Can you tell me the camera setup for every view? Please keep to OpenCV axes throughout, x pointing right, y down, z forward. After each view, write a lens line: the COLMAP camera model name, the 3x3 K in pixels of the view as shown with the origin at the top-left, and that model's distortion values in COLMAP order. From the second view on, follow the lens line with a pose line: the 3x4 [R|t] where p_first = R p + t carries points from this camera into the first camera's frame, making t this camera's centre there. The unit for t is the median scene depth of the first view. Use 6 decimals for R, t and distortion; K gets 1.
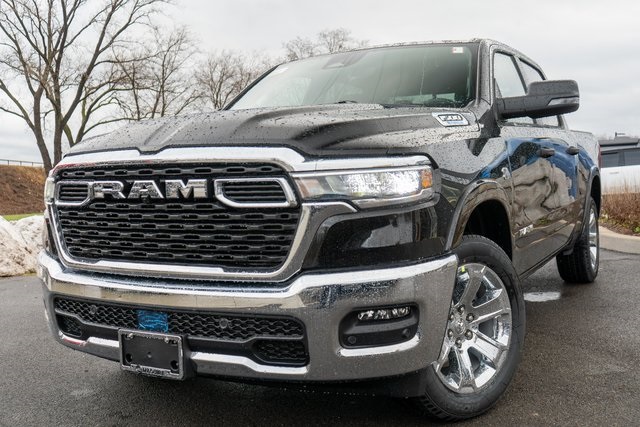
lens RADIAL K [[642.5, 0, 308.6], [0, 642.5, 213.0], [0, 0, 1]] dist [-0.084459, 0.000000]
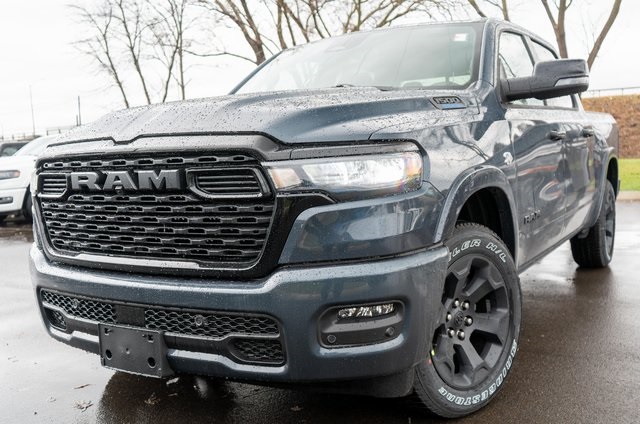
lens RADIAL K [[606.9, 0, 324.1], [0, 606.9, 211.2], [0, 0, 1]] dist [-0.072675, 0.000000]
pose [[0.998968, -0.007104, -0.044860, 0.092529], [0.008418, 0.999539, 0.029164, -0.014956], [0.044632, -0.029512, 0.998567, 0.107592]]
